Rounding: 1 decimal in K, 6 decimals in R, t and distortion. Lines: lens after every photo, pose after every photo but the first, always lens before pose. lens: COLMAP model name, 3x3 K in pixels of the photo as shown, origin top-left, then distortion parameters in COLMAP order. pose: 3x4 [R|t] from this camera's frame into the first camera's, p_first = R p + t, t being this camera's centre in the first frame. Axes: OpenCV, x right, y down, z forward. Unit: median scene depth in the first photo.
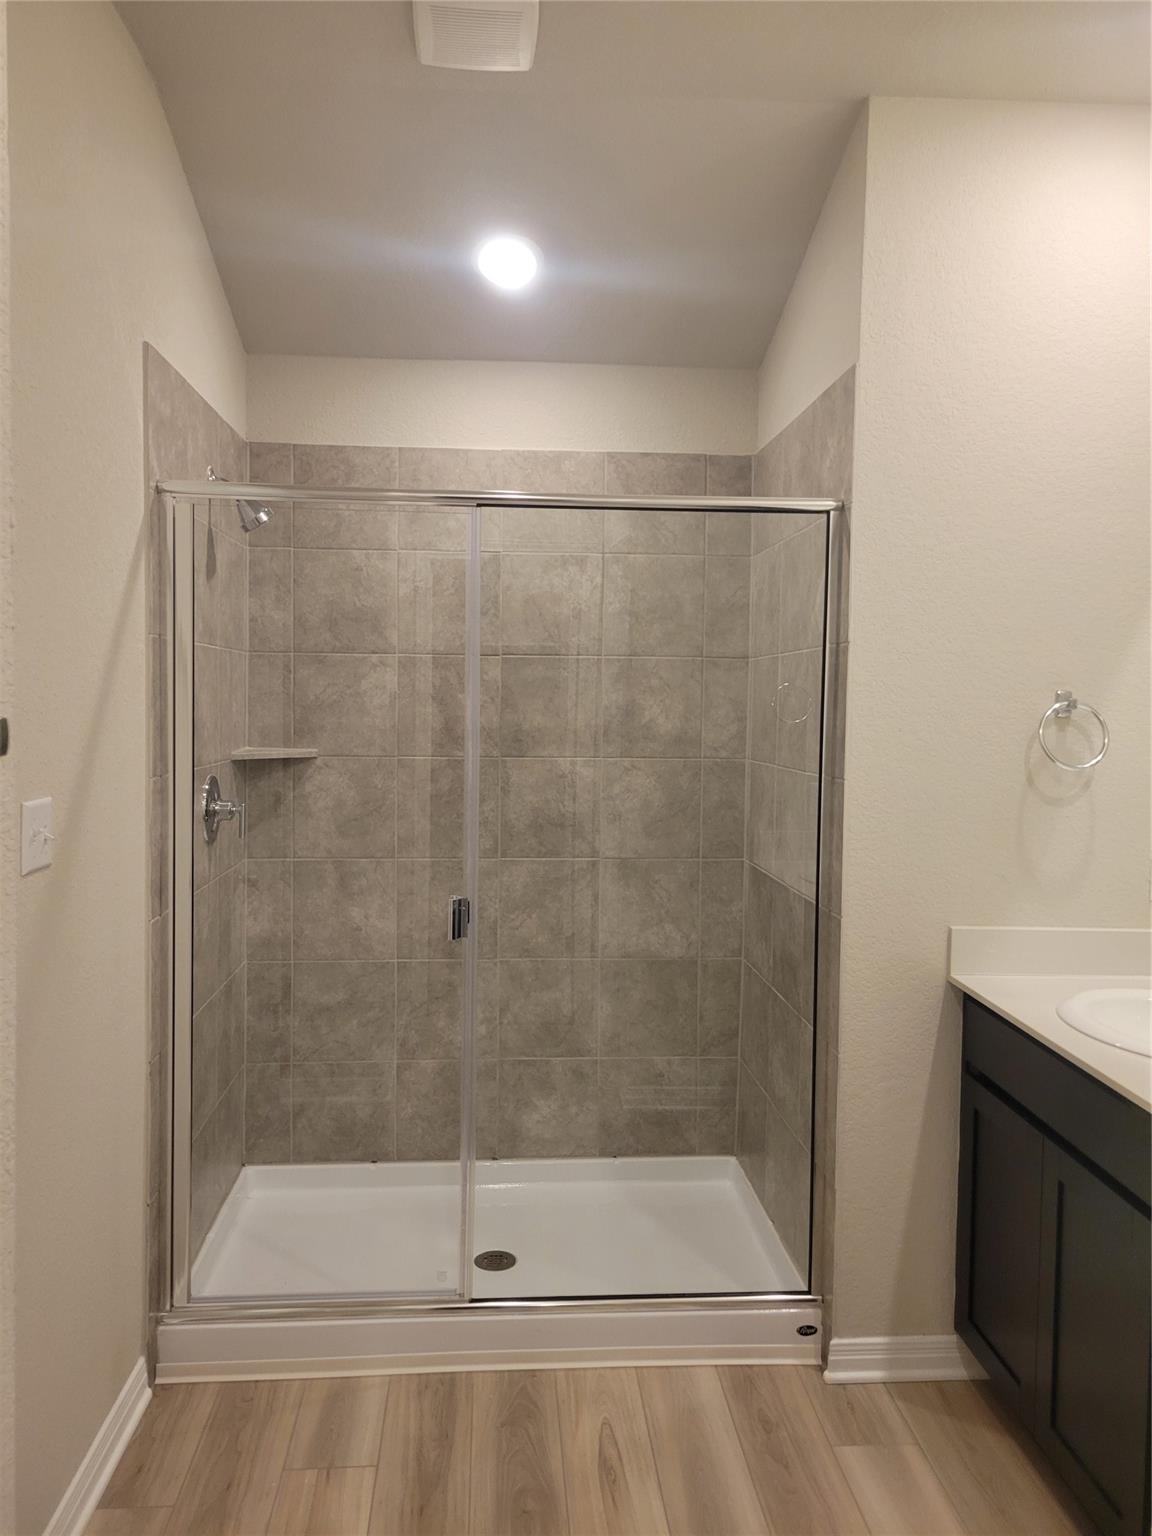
lens RADIAL K [[1150.6, 0, 573.1], [0, 1150.6, 768.6], [0, 0, 1]] dist [0.054609, -0.034325]
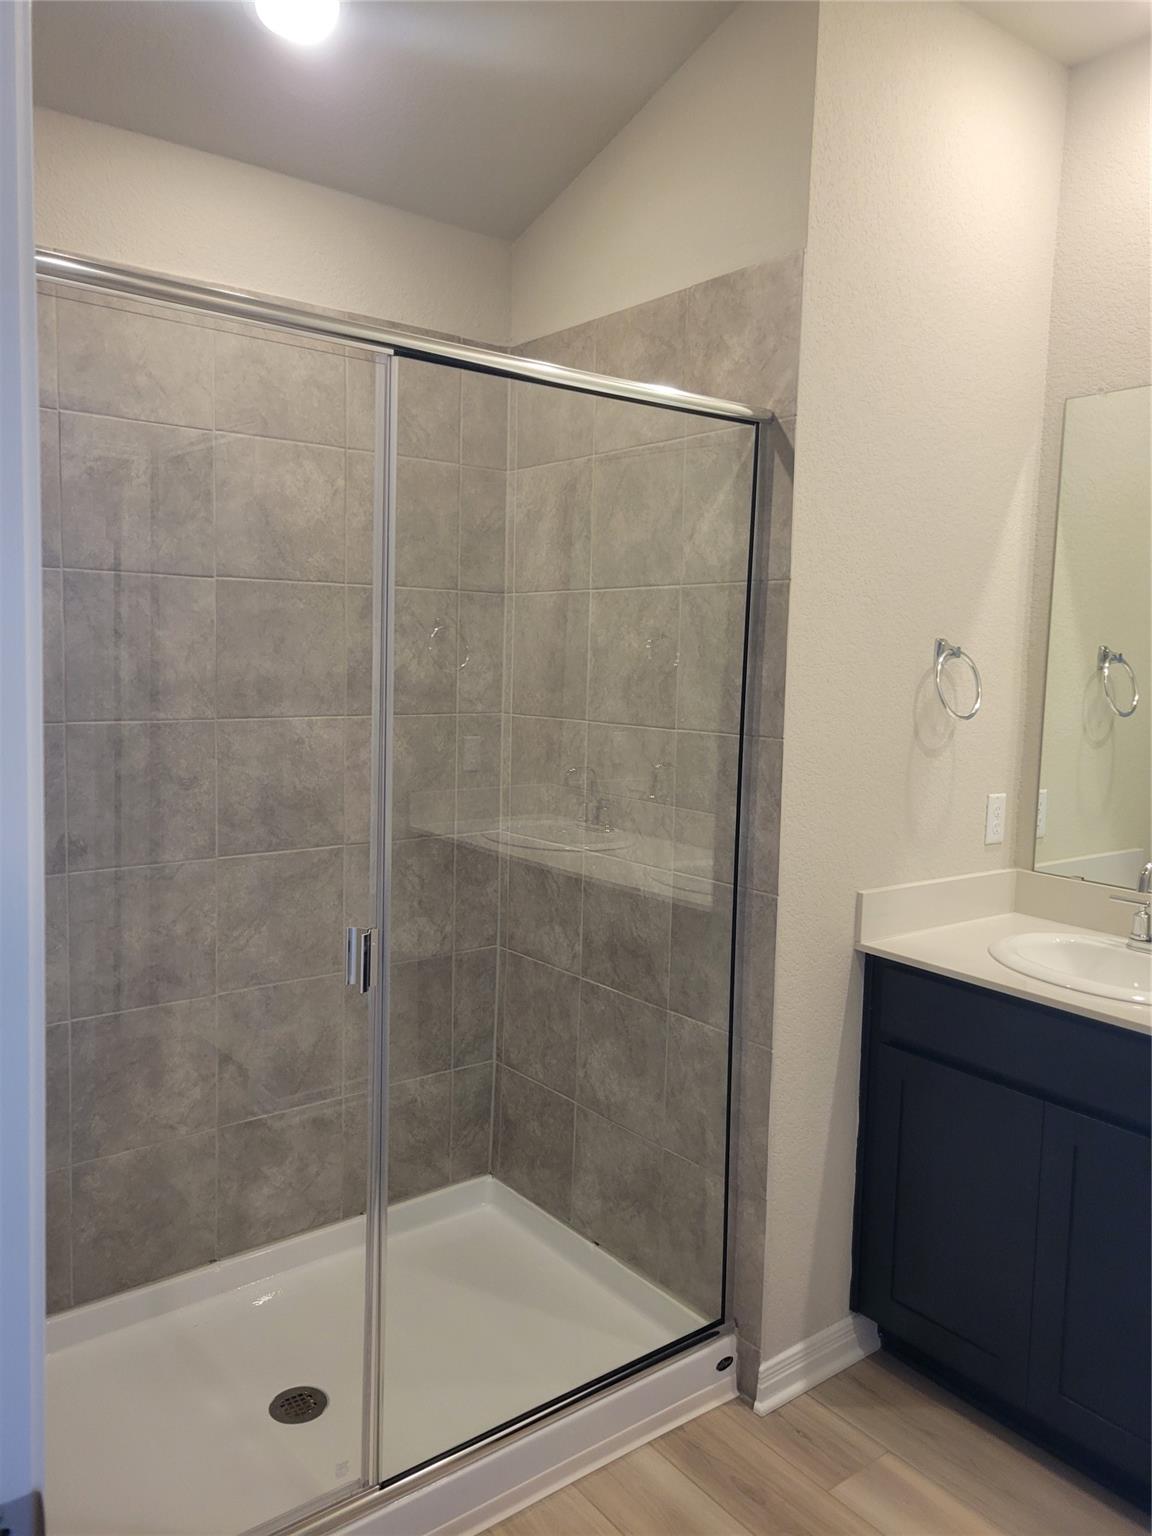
lens RADIAL K [[1150.6, 0, 573.9], [0, 1150.6, 761.9], [0, 0, 1]] dist [0.054609, -0.034325]
pose [[0.829926, -0.048127, 0.555794, -0.280520], [0.021863, 0.998312, 0.053798, -0.016801], [-0.557445, -0.032497, 0.829578, 0.269233]]
